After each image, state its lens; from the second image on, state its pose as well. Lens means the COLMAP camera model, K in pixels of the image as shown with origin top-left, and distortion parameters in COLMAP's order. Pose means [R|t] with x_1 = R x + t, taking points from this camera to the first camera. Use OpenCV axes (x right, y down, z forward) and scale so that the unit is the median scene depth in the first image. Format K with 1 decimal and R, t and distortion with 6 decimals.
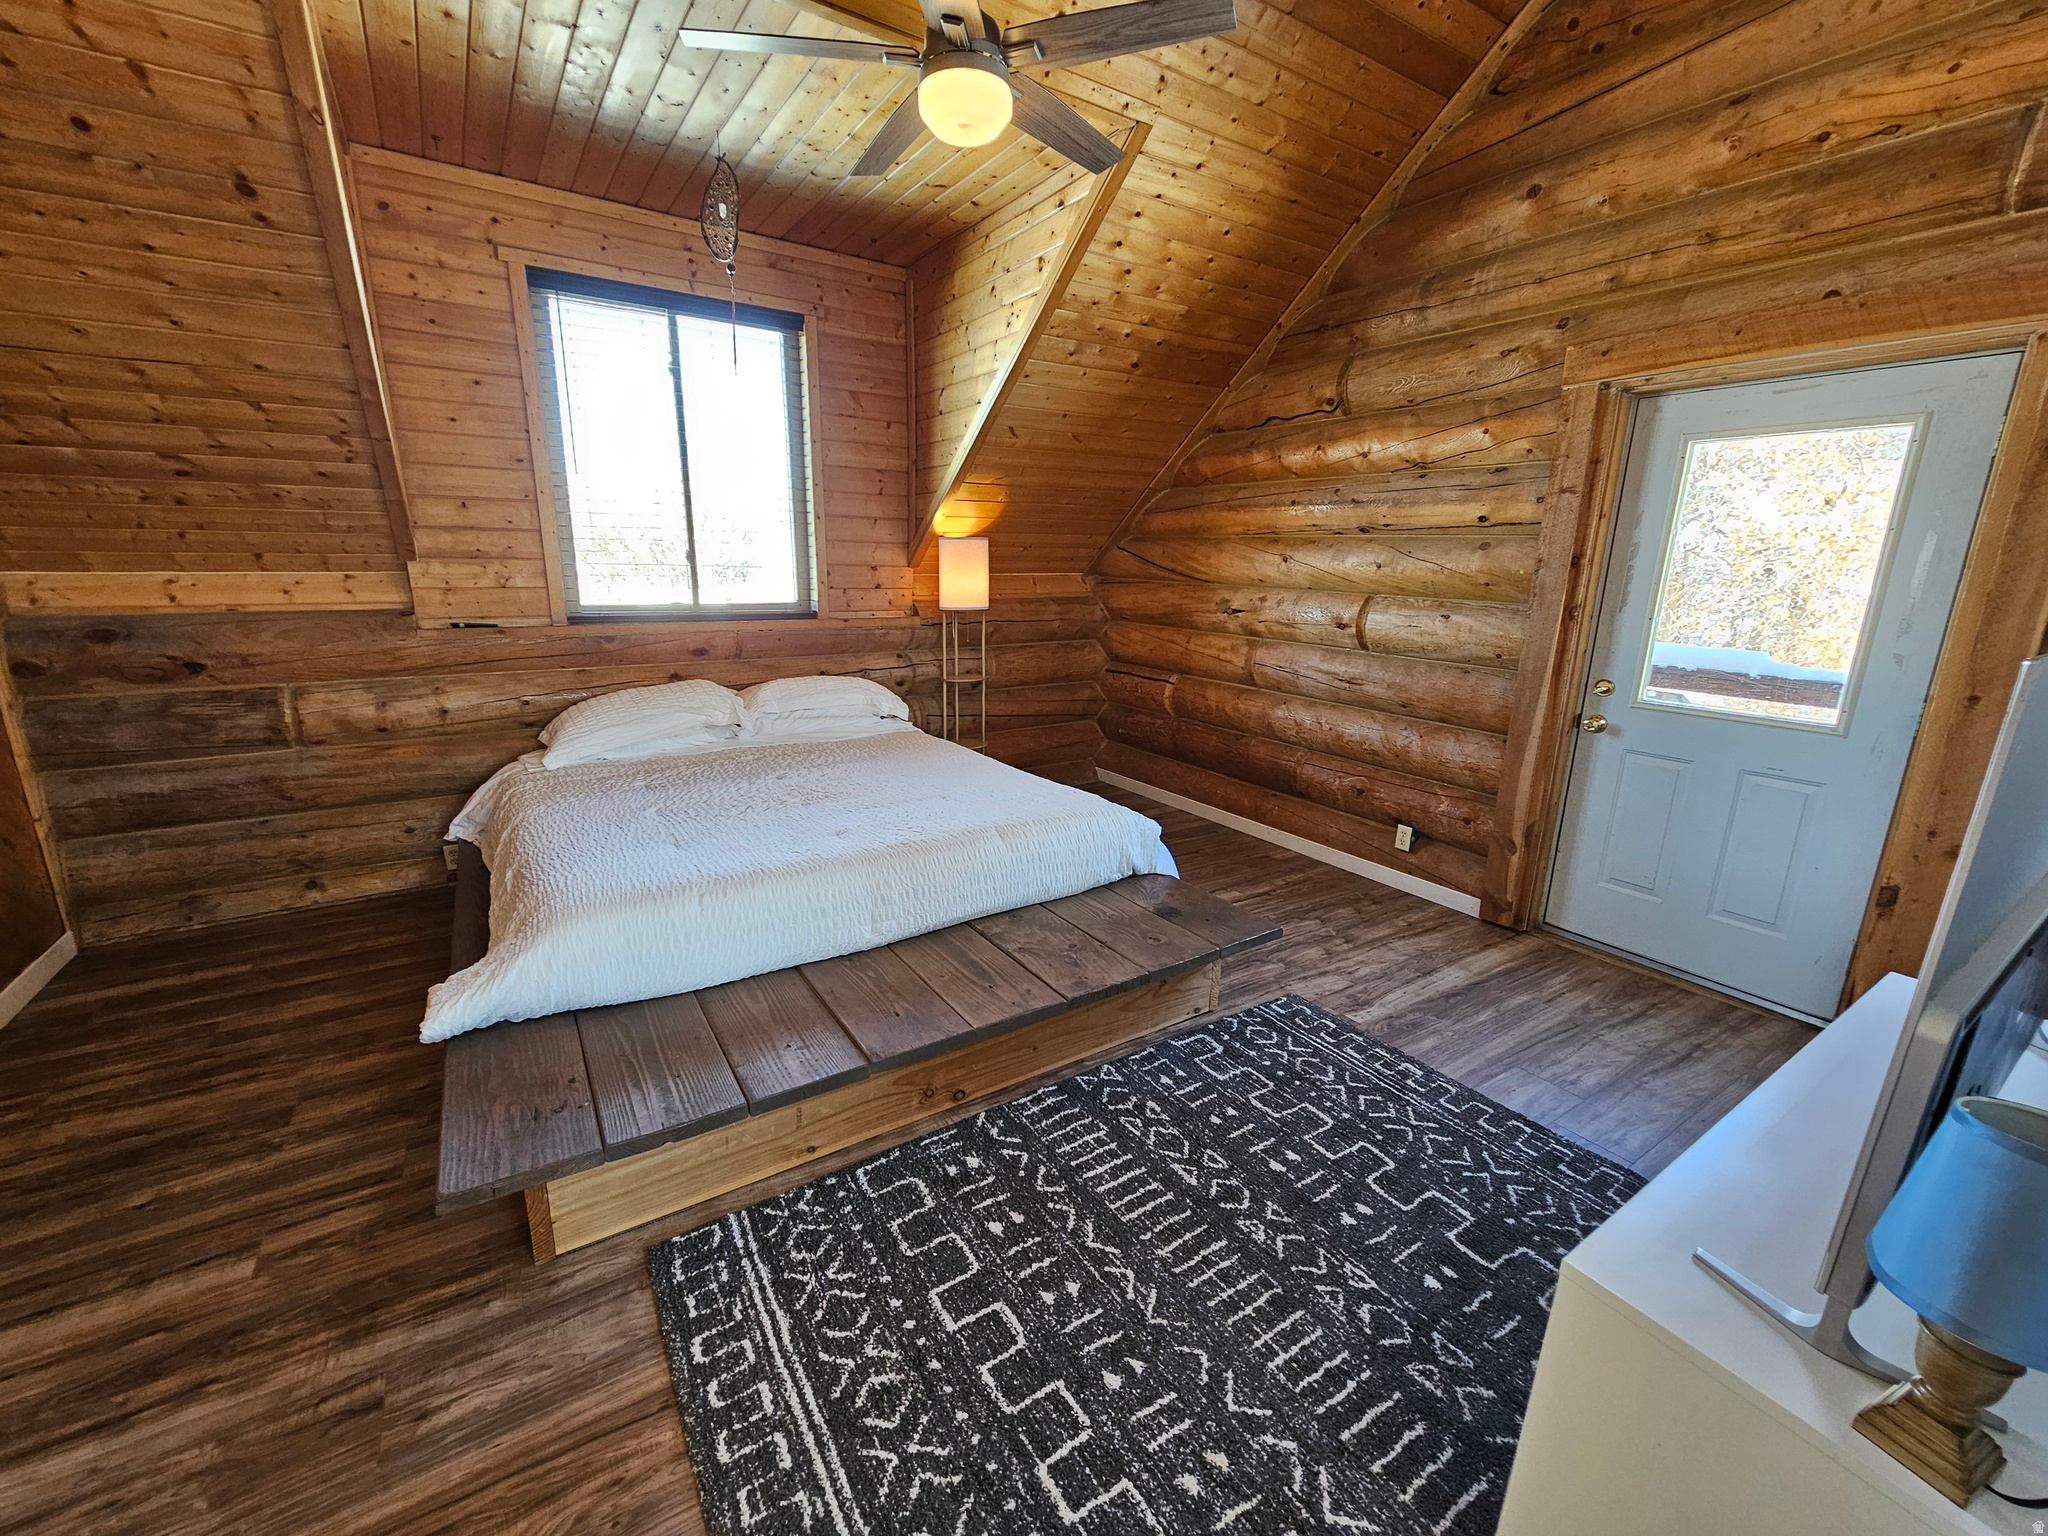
lens RADIAL K [[837.9, 0, 1021.3], [0, 837.9, 768.9], [0, 0, 1]] dist [0.001488, -0.000039]
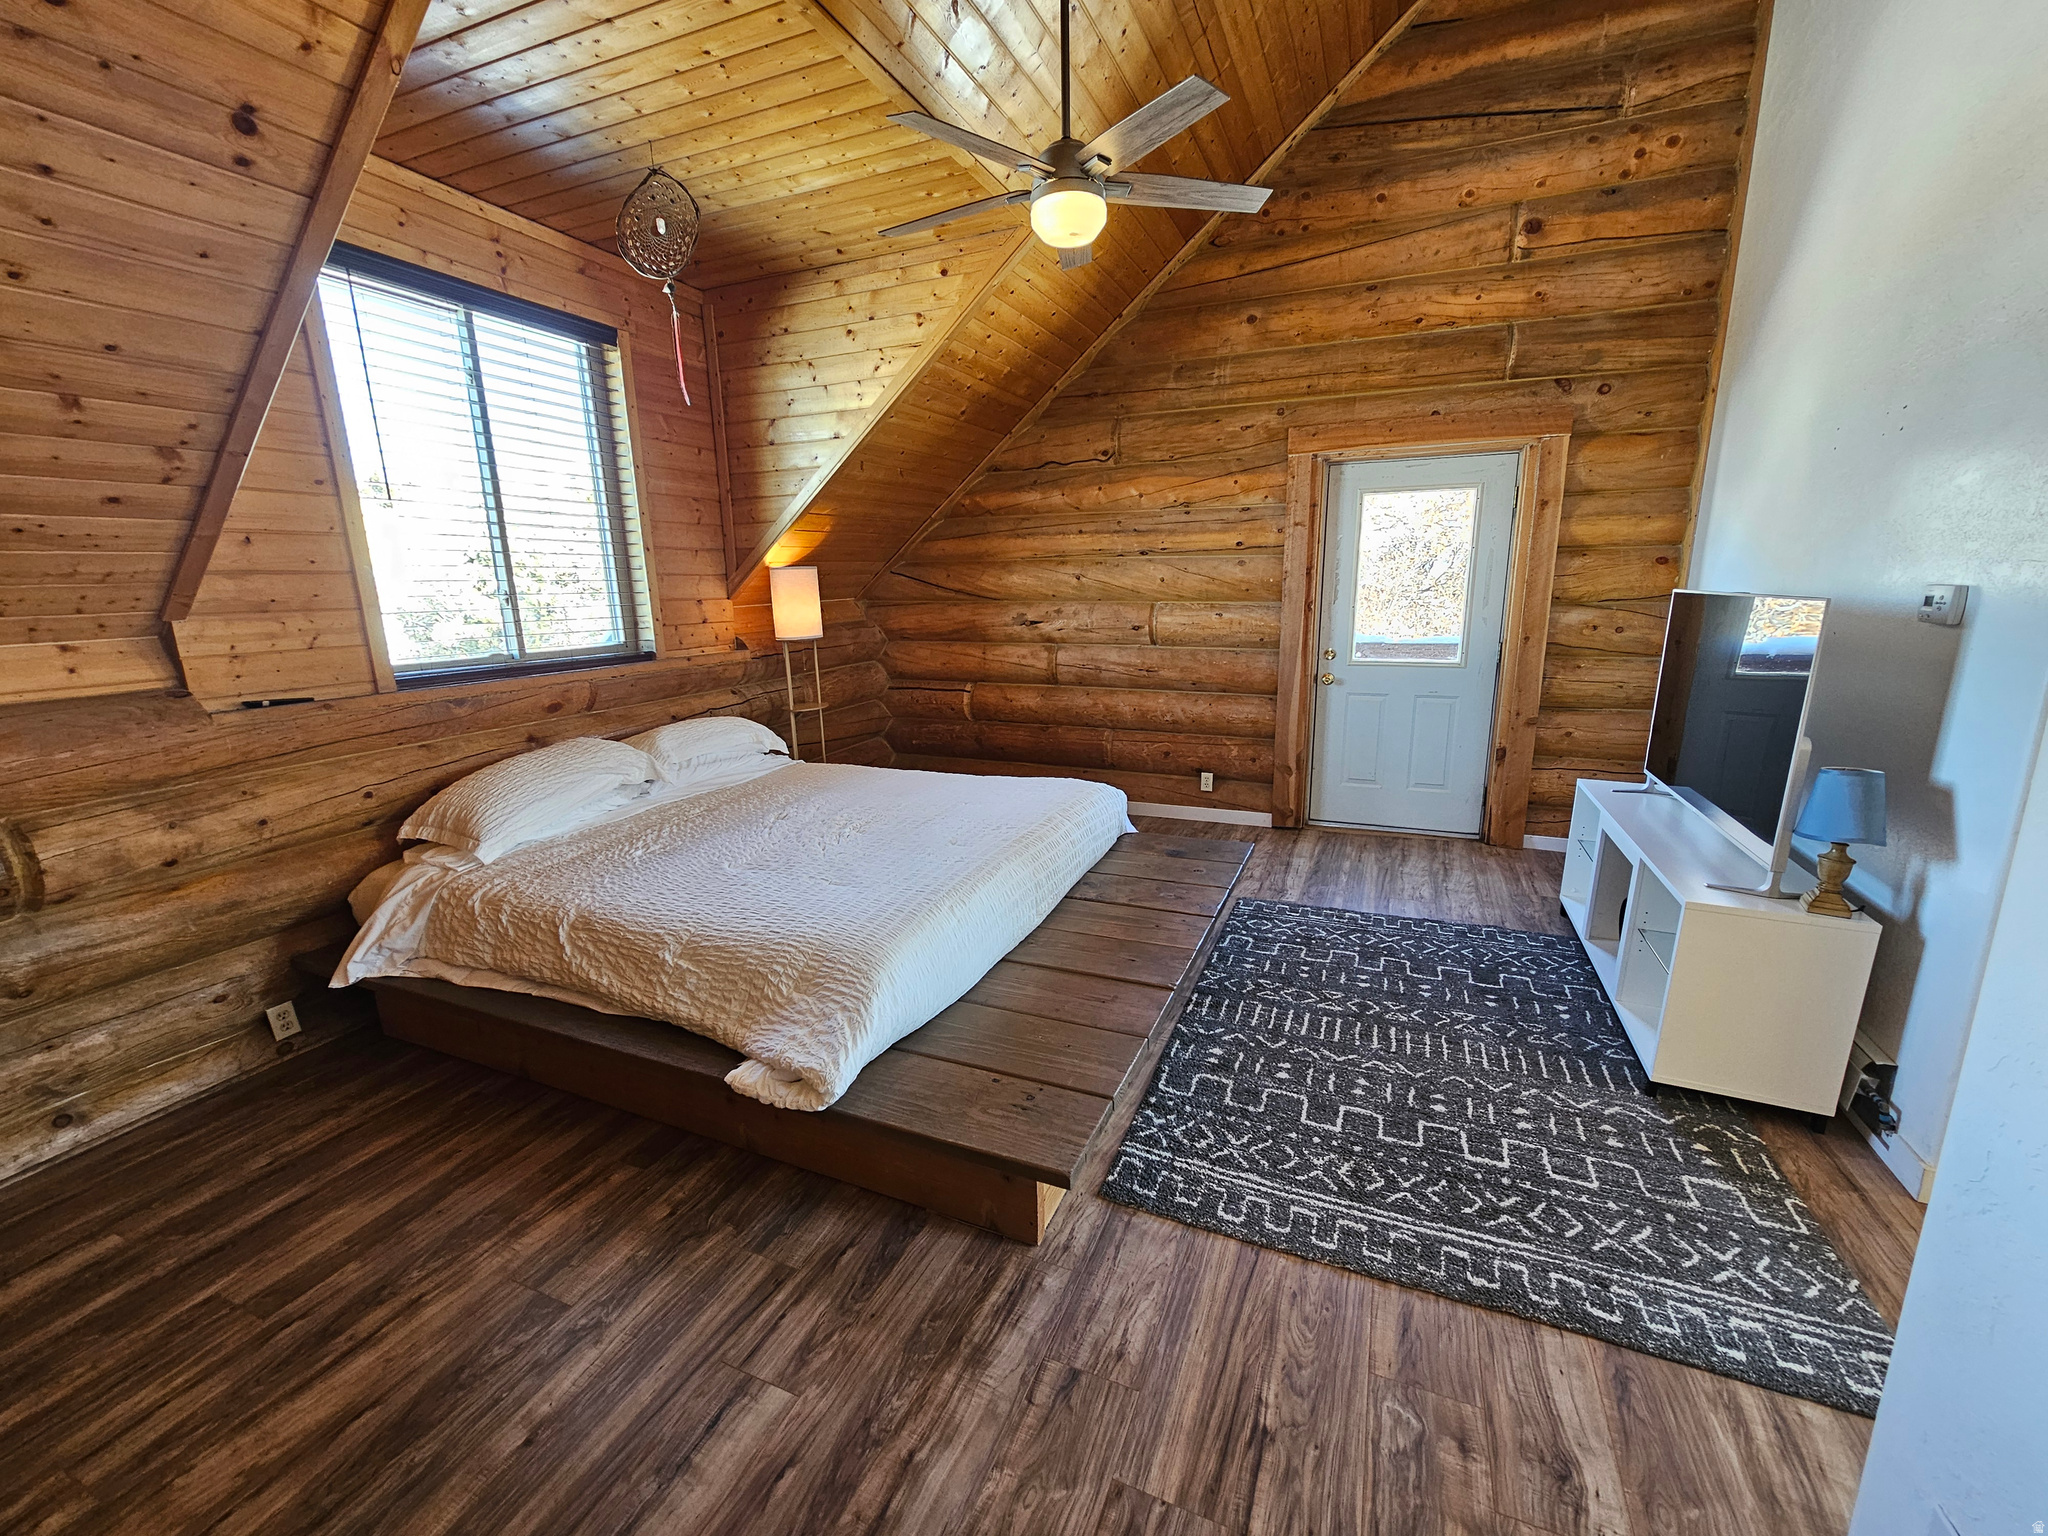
lens RADIAL K [[837.9, 0, 1030.9], [0, 837.9, 774.2], [0, 0, 1]] dist [0.001488, -0.000039]
pose [[0.828908, -0.159339, 0.536211, -0.594639], [0.169559, 0.985045, 0.030600, -0.021747], [-0.533068, 0.065555, 0.843529, 0.031219]]
